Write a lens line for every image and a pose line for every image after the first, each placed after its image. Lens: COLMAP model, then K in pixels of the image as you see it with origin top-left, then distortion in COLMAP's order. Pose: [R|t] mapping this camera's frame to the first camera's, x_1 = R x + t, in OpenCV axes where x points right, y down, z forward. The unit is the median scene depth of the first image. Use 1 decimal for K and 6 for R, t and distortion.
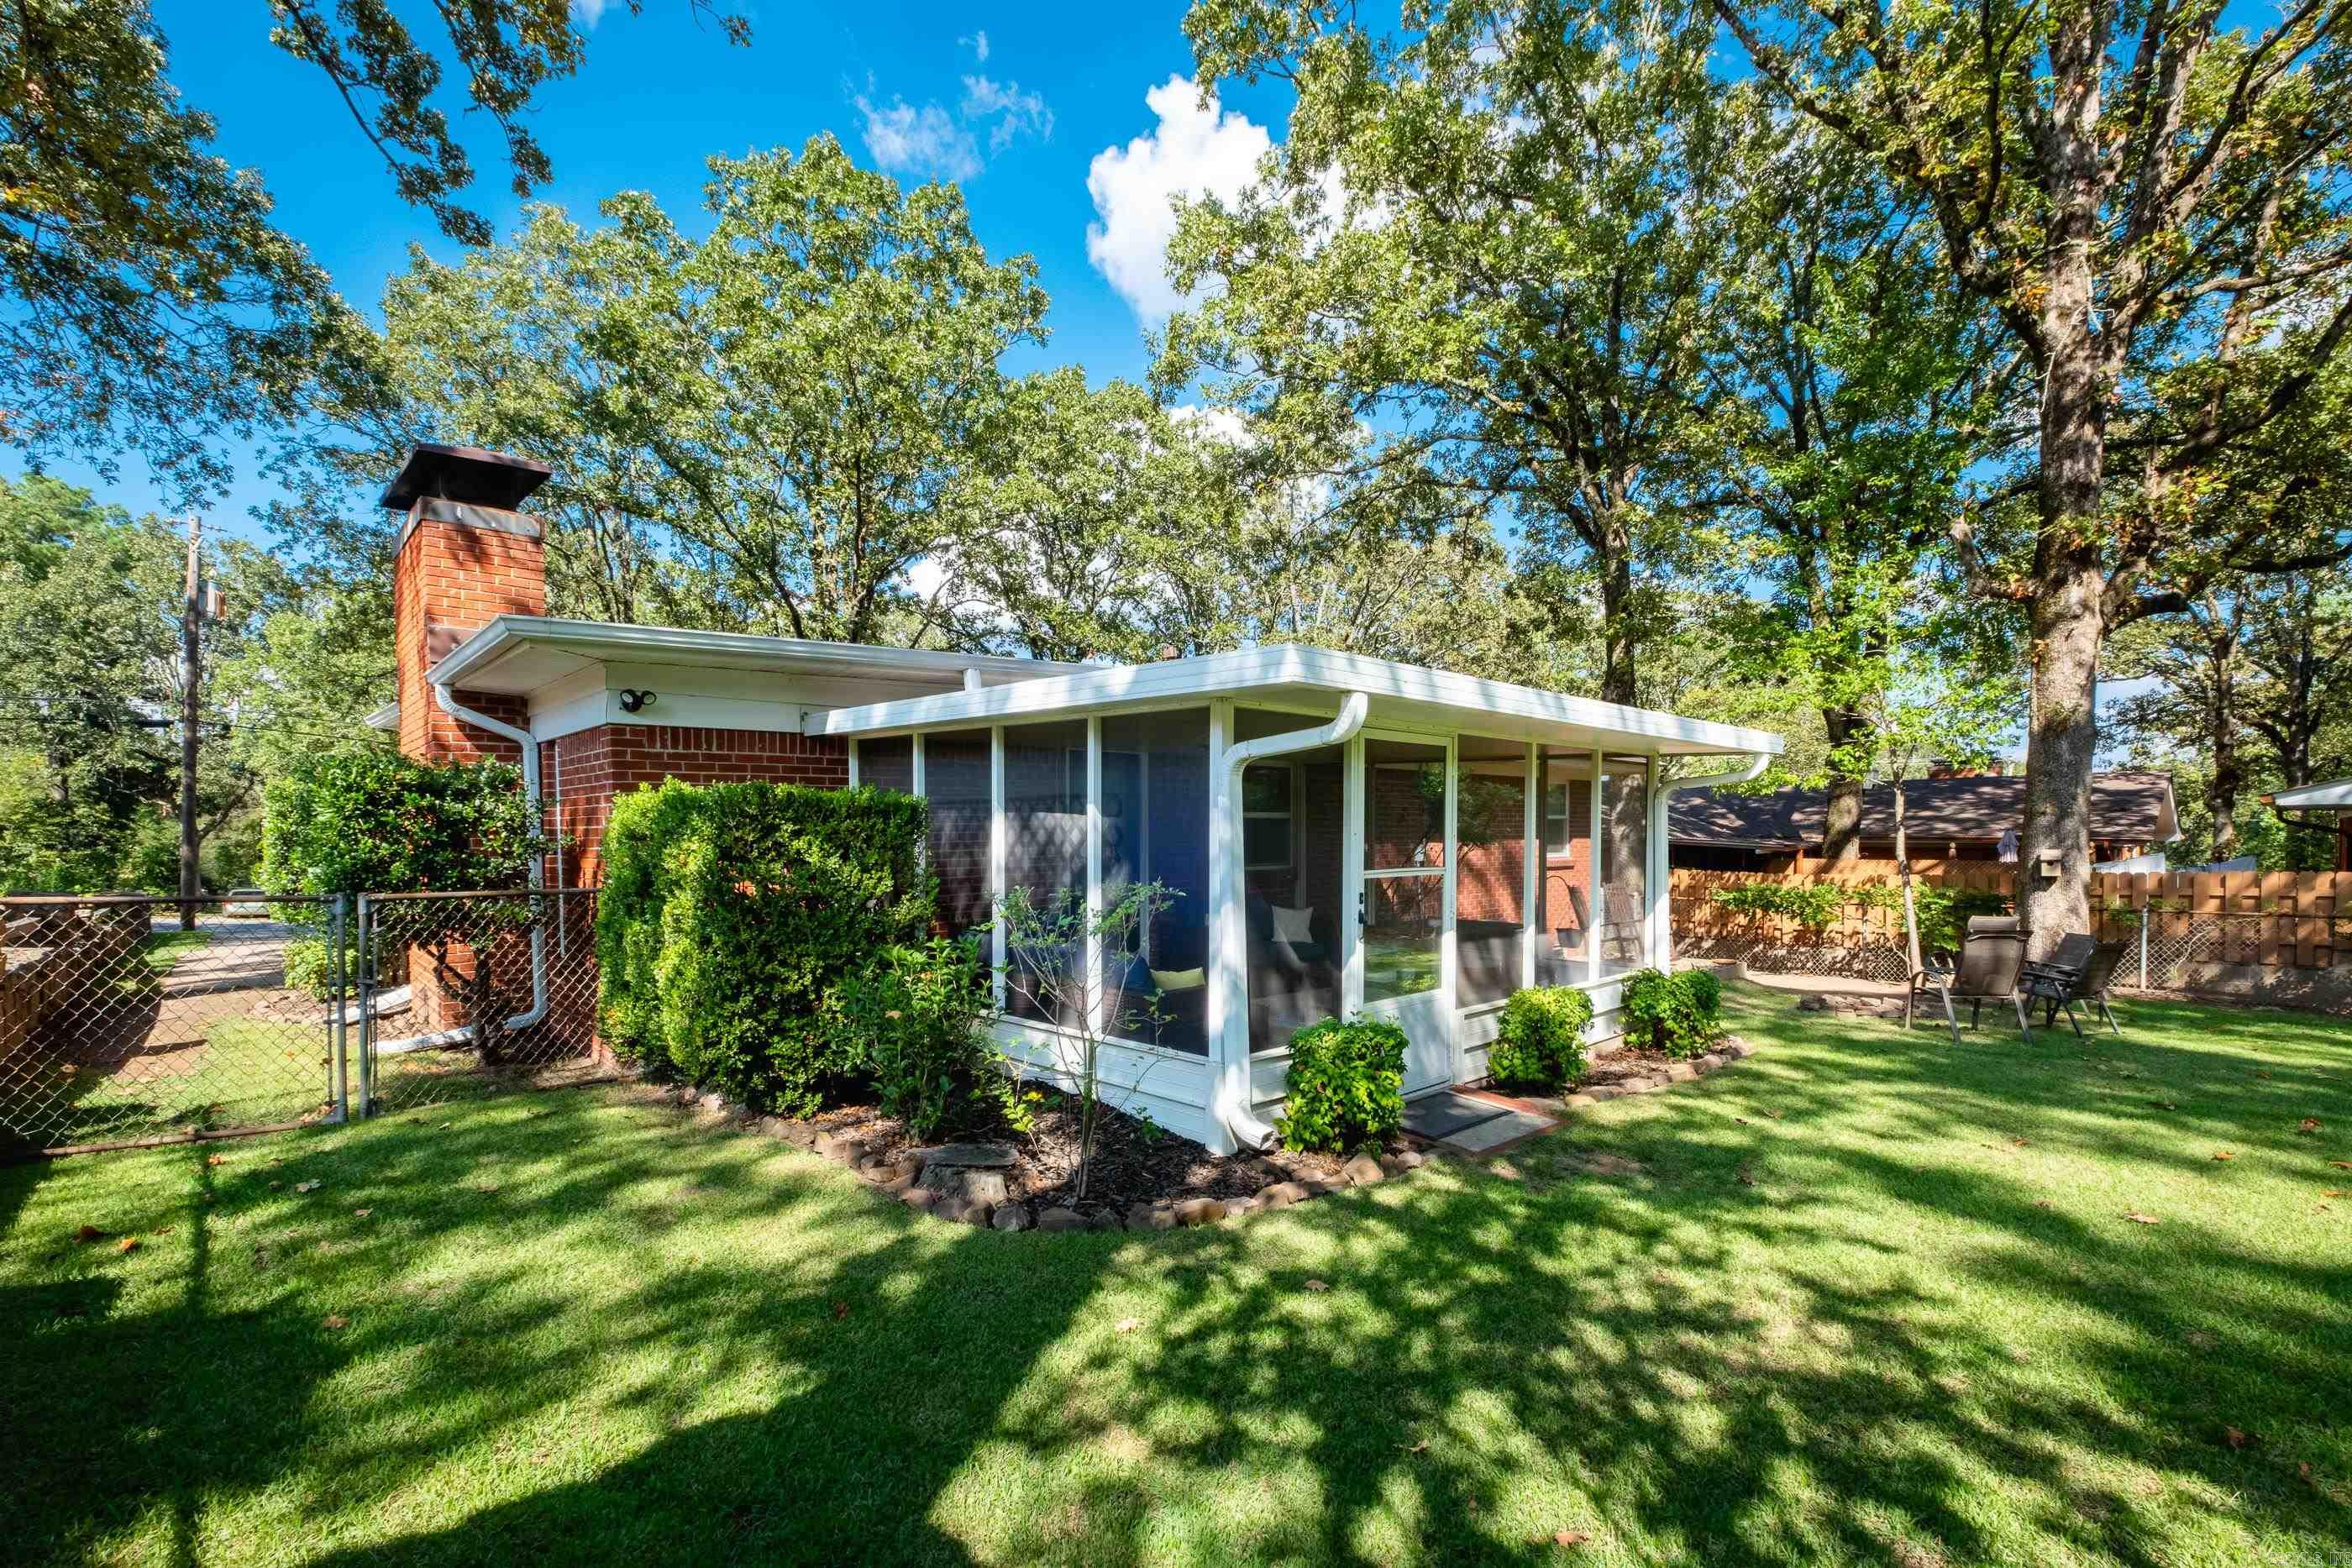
lens RADIAL K [[1022.5, 0, 1162.0], [0, 1022.5, 860.2], [0, 0, 1]] dist [0.001263, -0.001325]
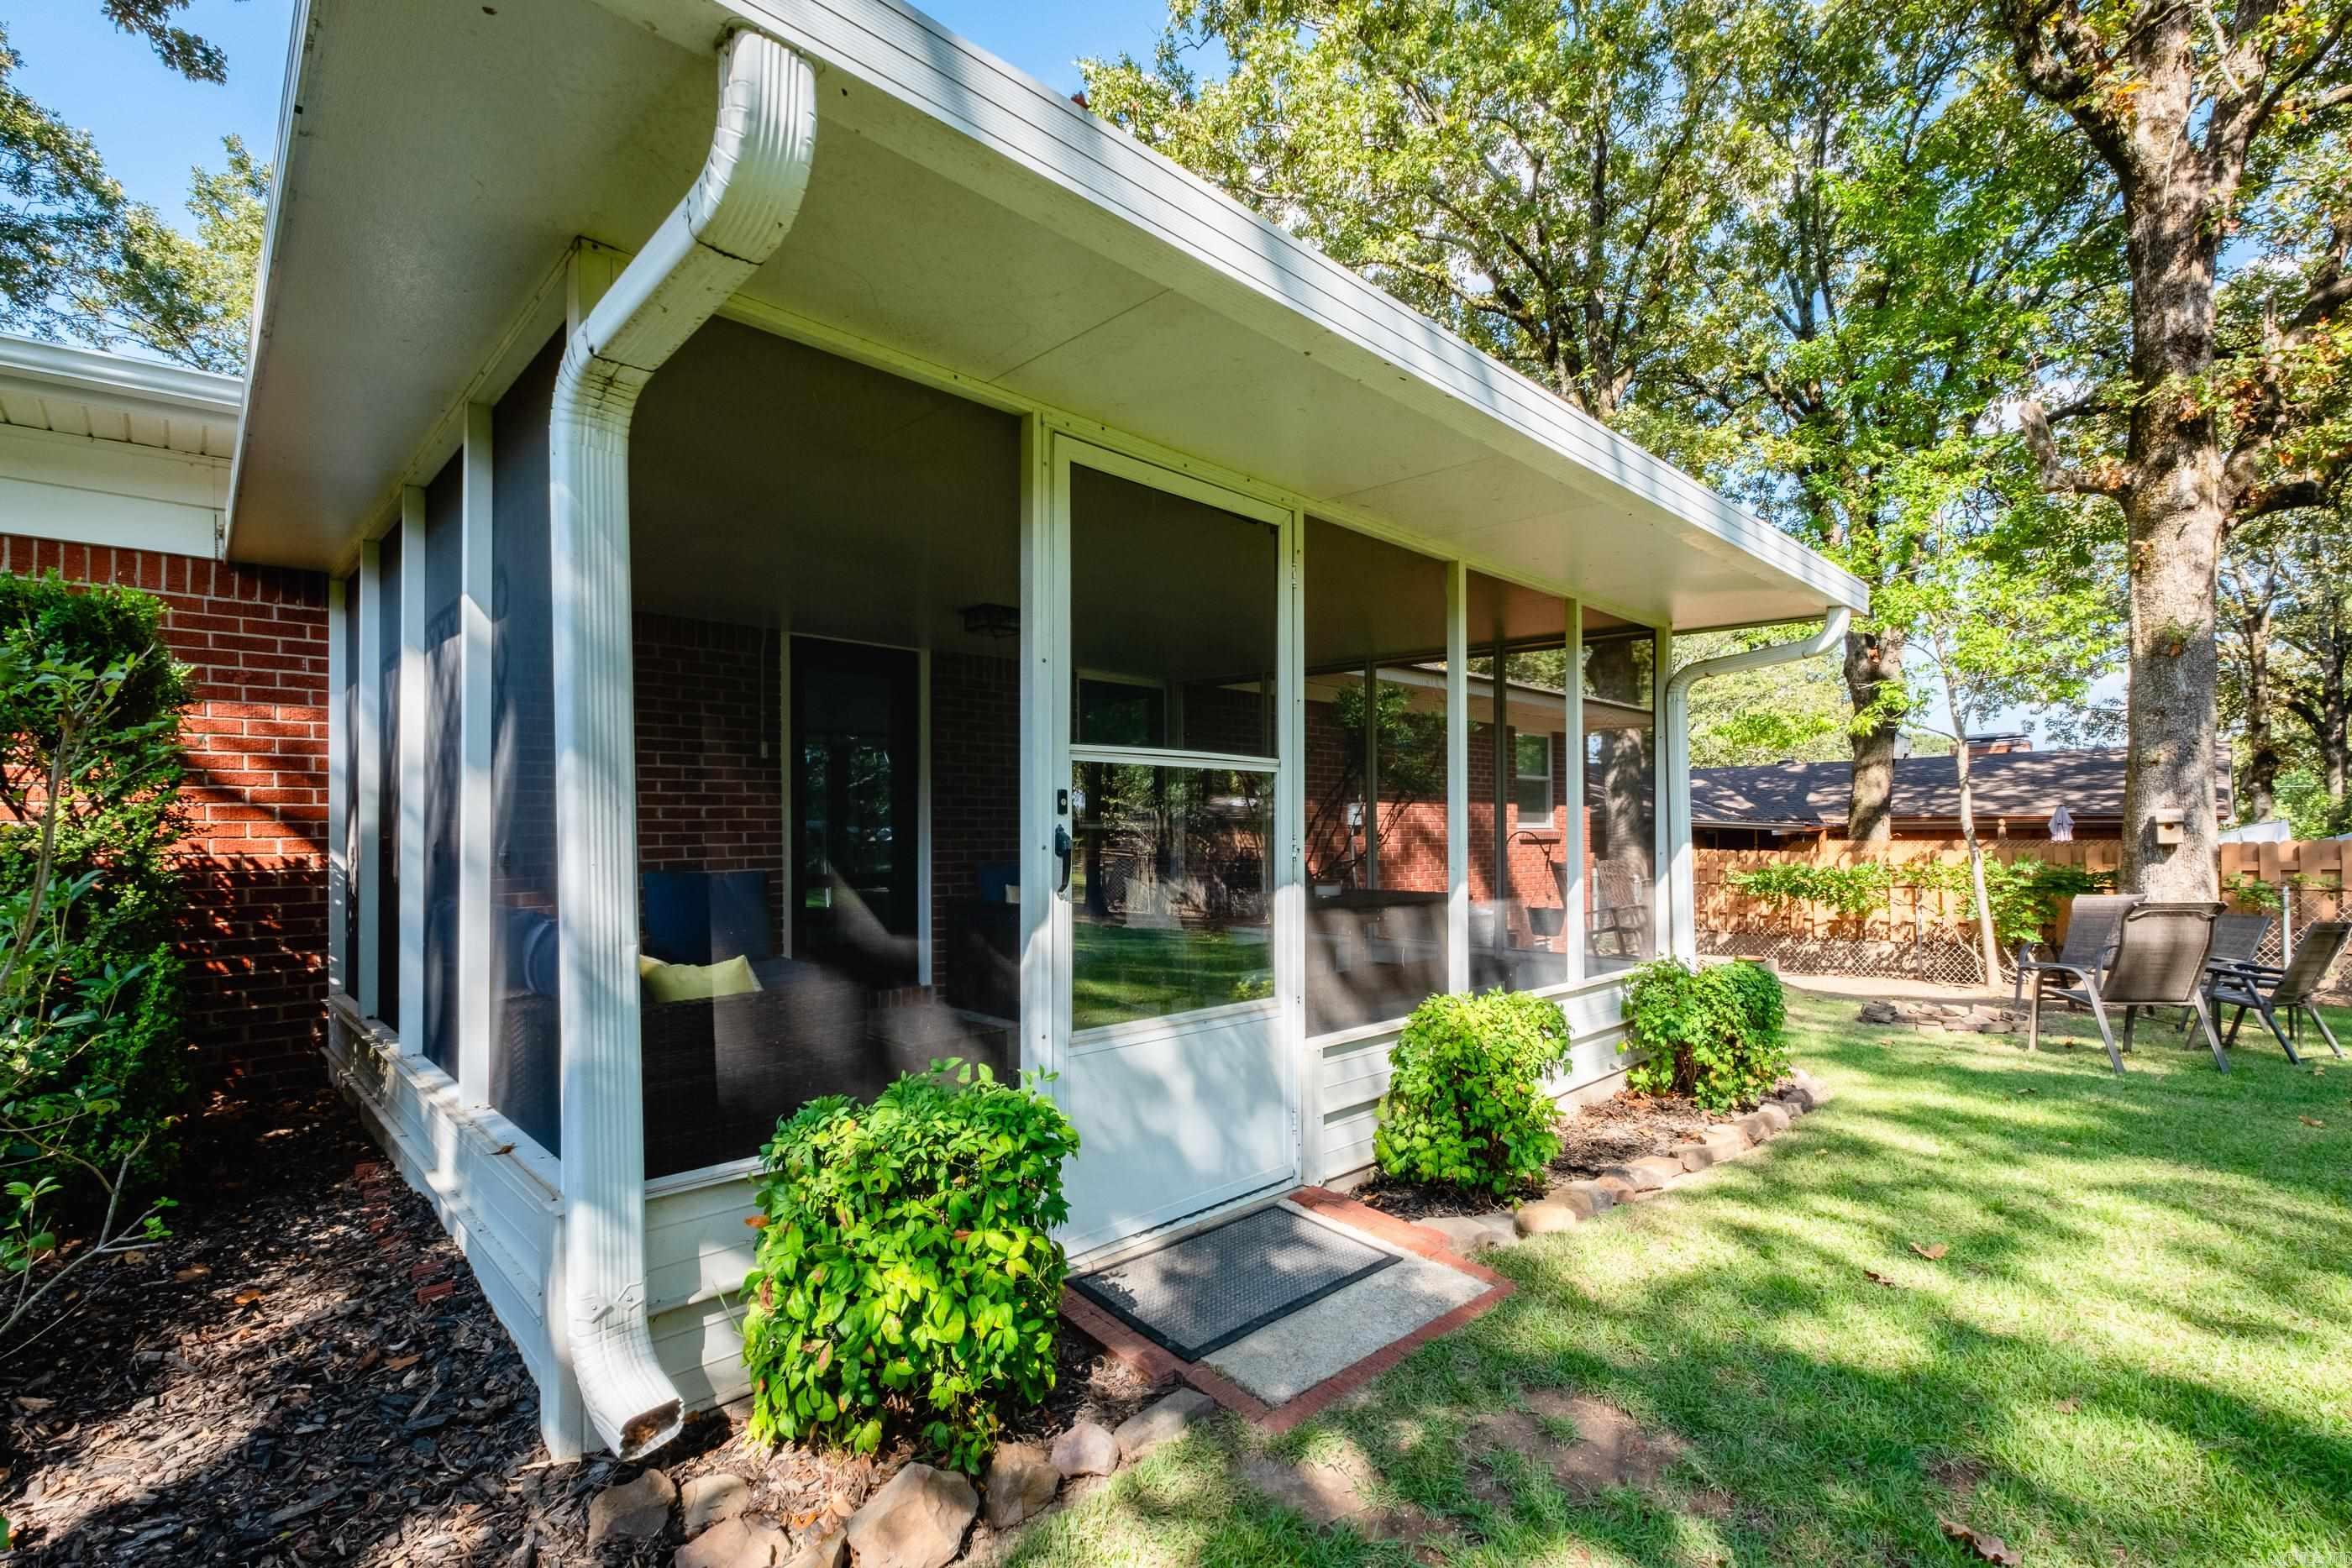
lens RADIAL K [[1022.5, 0, 1193.4], [0, 1022.5, 825.4], [0, 0, 1]] dist [0.001263, -0.001325]
pose [[0.999547, -0.001701, 0.030036, 0.118146], [0.002950, 0.999131, -0.041586, 0.033010], [-0.029940, 0.041656, 0.998683, 0.264645]]
